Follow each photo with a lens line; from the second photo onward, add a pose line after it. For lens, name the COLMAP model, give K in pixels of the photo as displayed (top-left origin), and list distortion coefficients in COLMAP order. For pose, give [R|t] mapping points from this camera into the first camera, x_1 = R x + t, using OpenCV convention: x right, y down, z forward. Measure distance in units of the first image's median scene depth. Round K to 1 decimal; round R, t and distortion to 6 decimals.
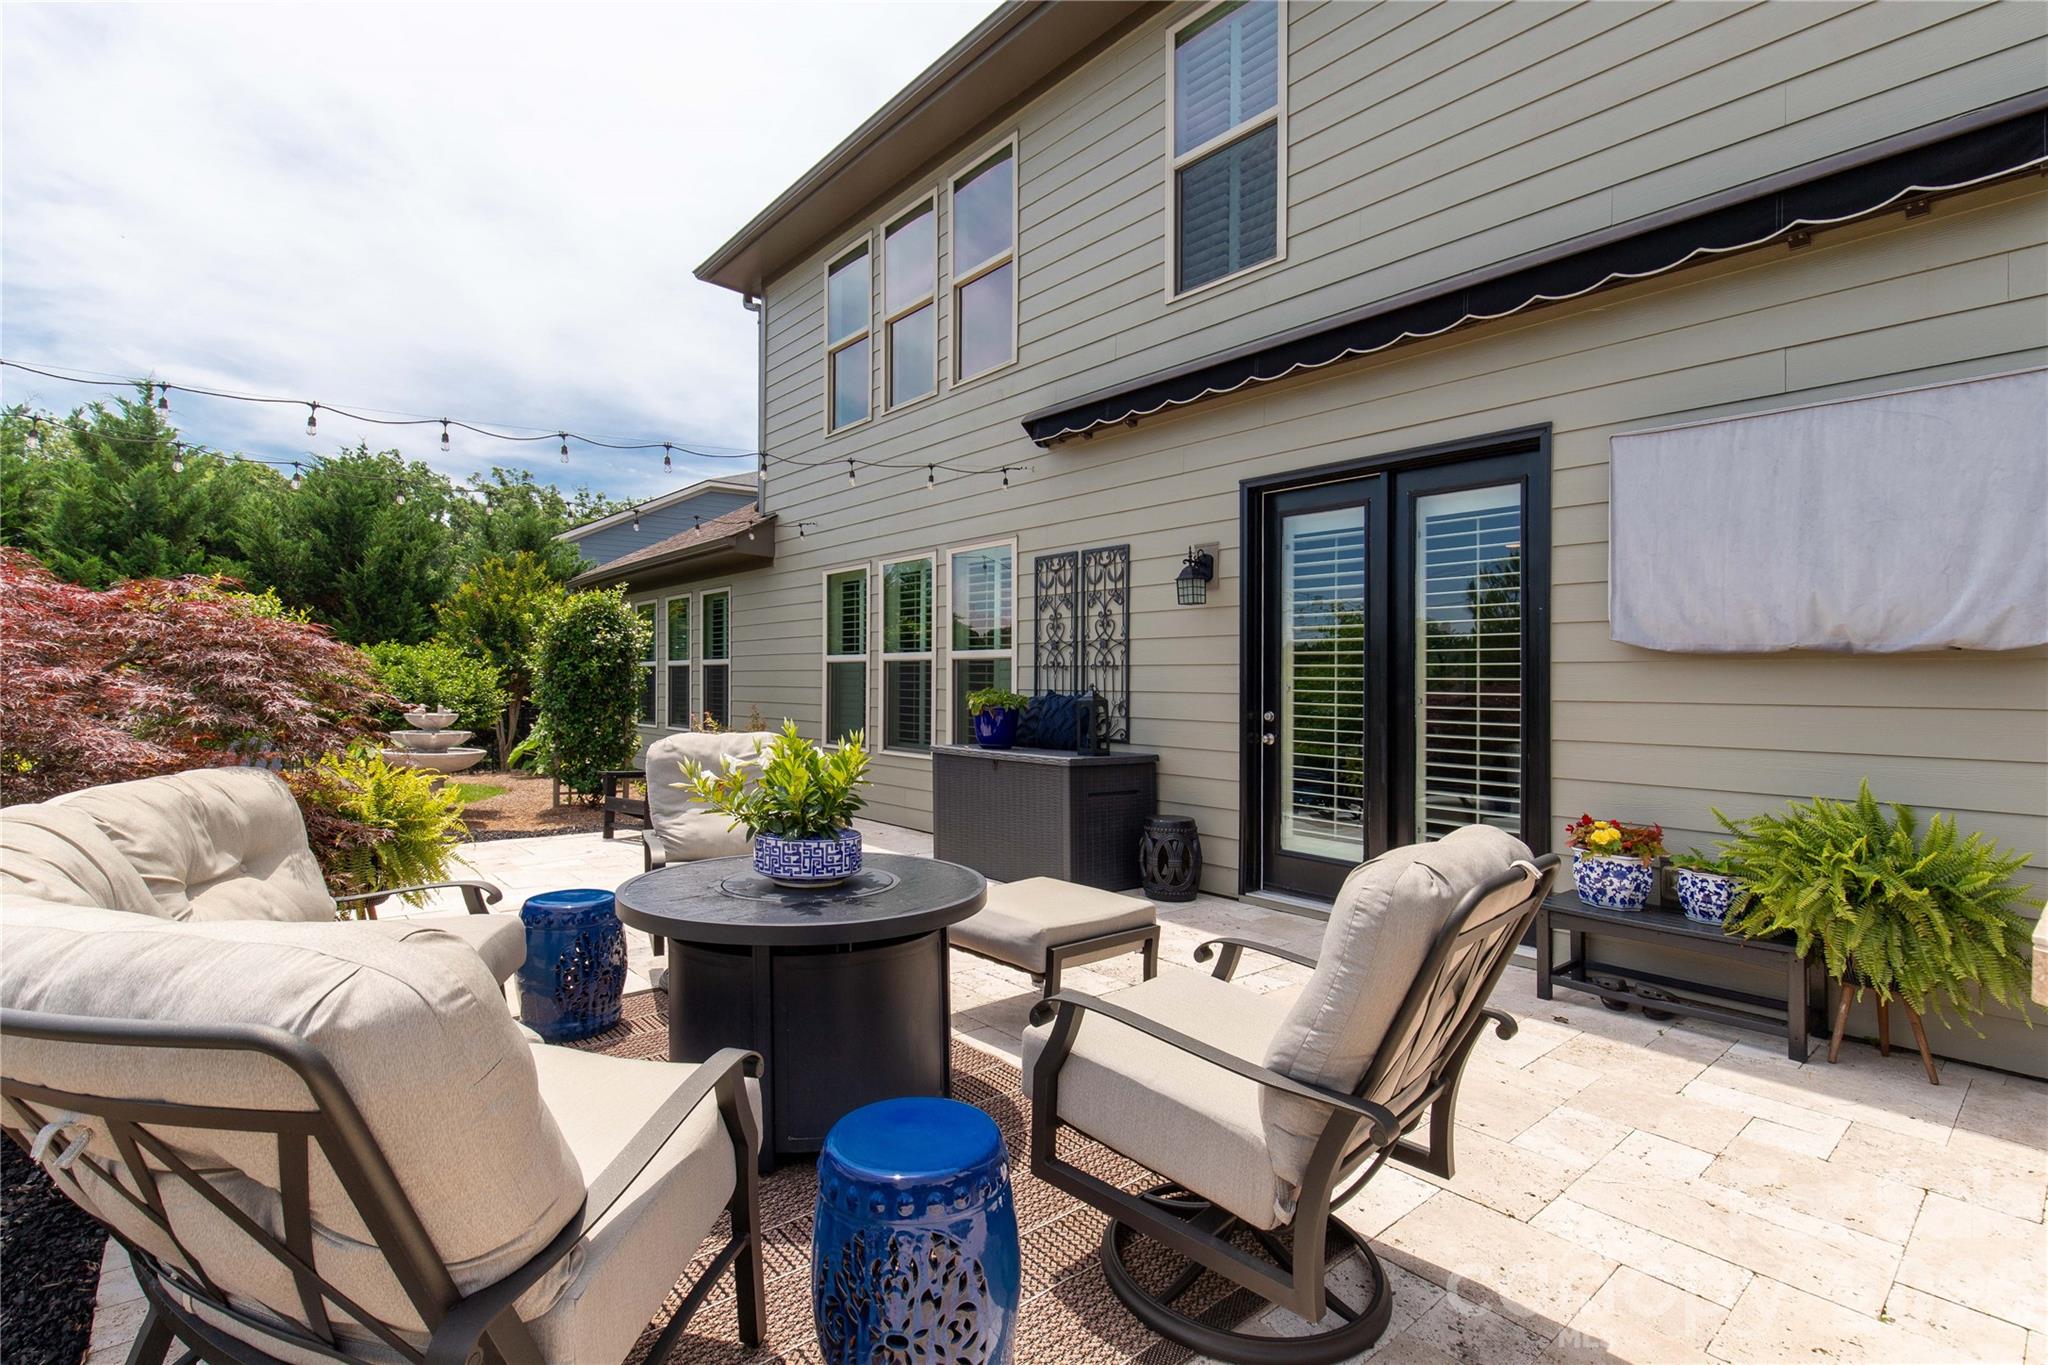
lens RADIAL K [[932.9, 0, 992.7], [0, 932.9, 707.0], [0, 0, 1]] dist [0.020838, 0.000869]
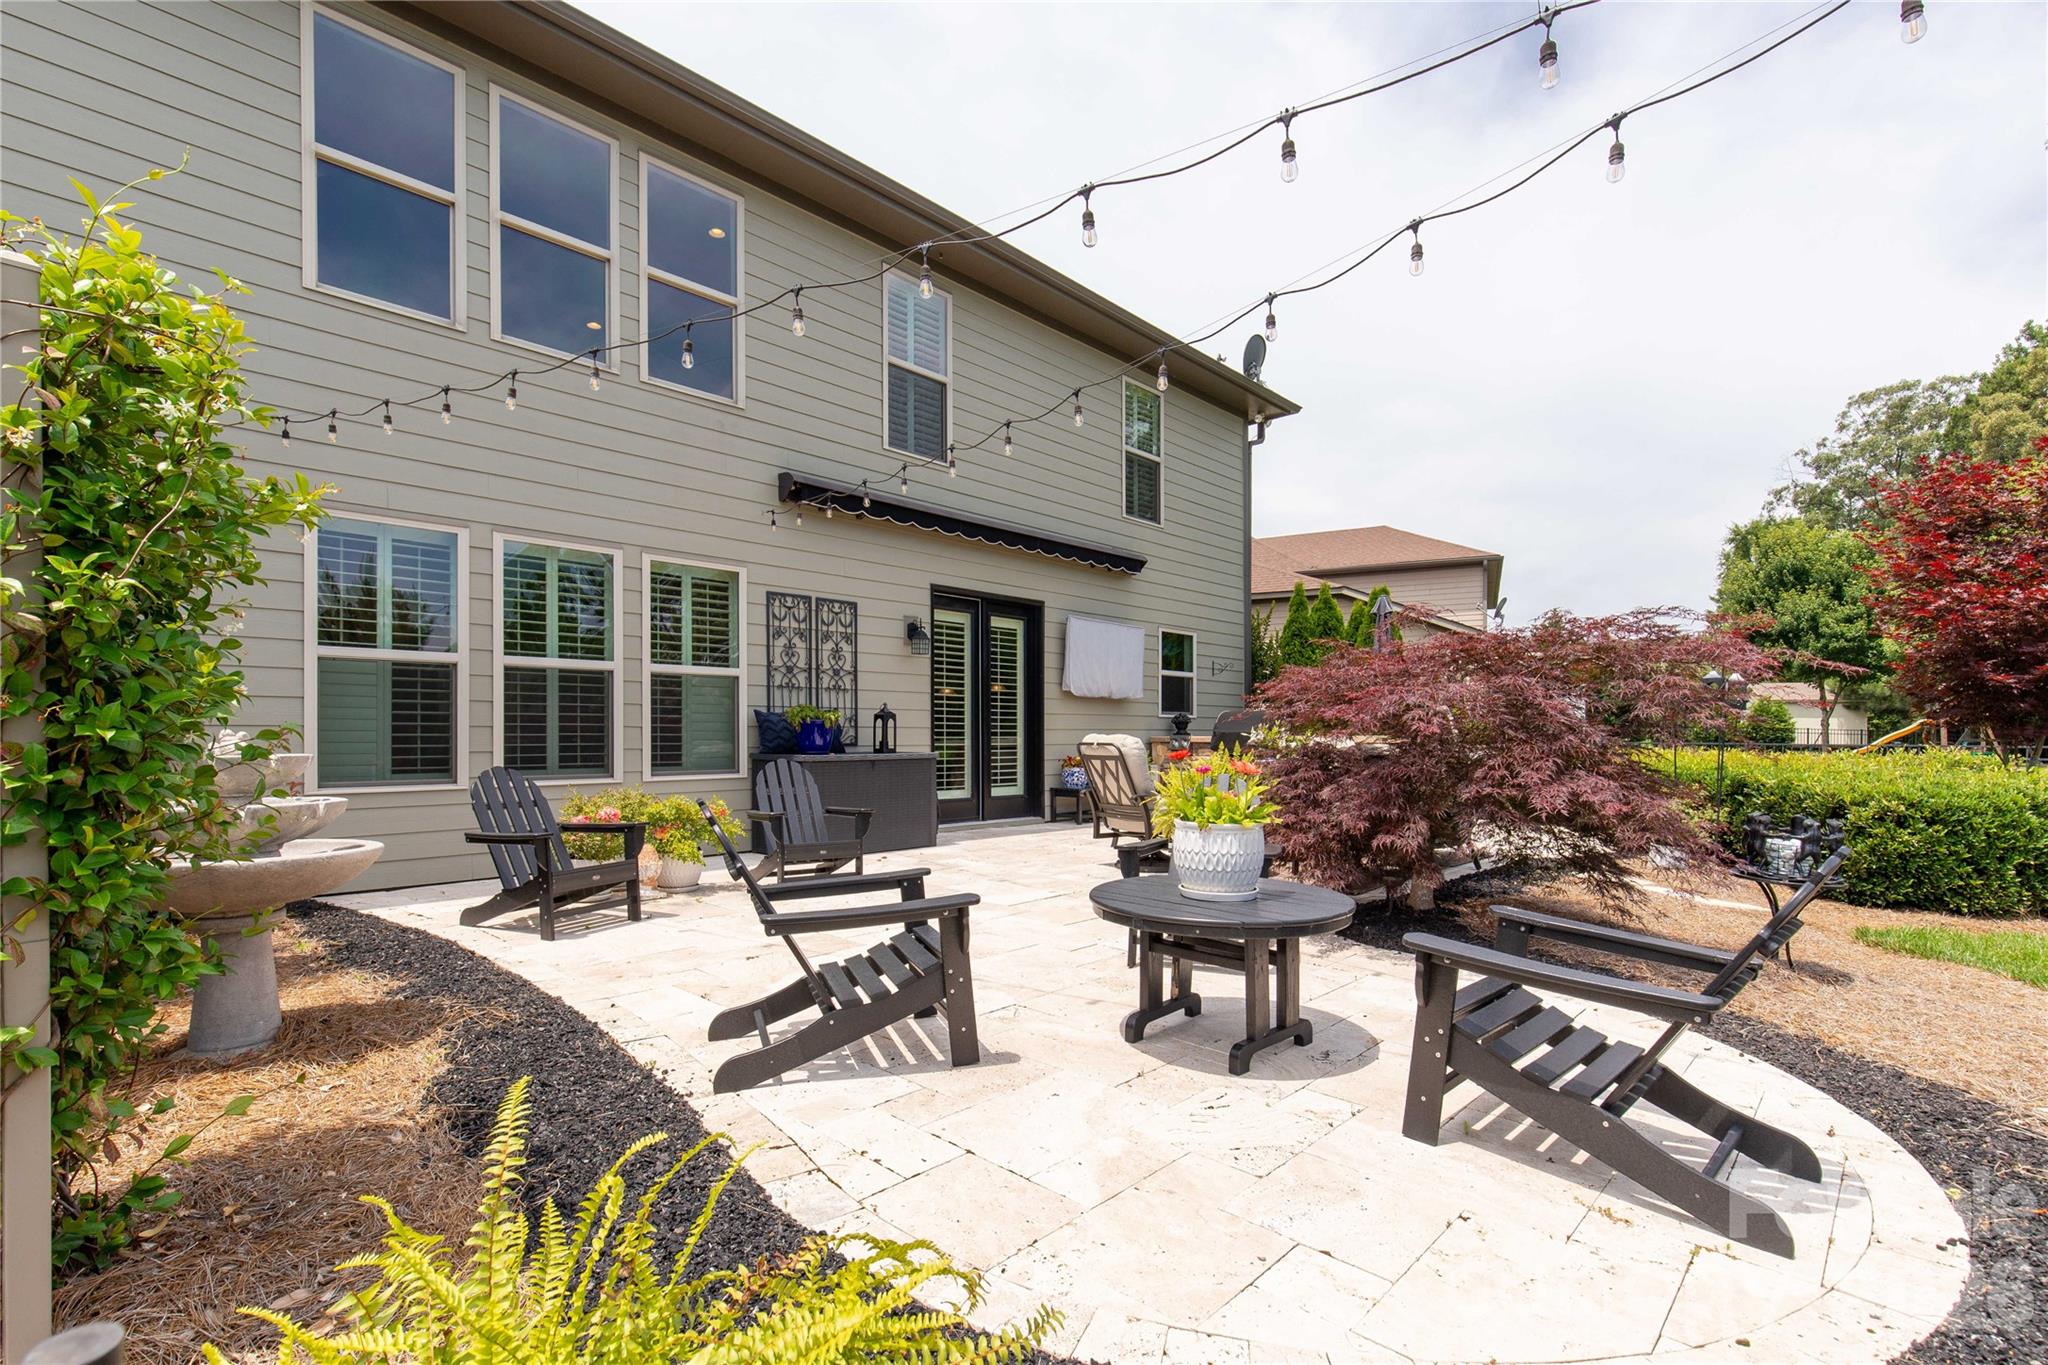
lens RADIAL K [[932.9, 0, 992.7], [0, 932.9, 707.0], [0, 0, 1]] dist [0.020838, 0.000869]
pose [[-0.097431, -0.007560, 0.995214, -1.186038], [0.001776, 0.999968, 0.007770, -0.027555], [-0.995241, 0.002525, -0.097415, 0.882701]]
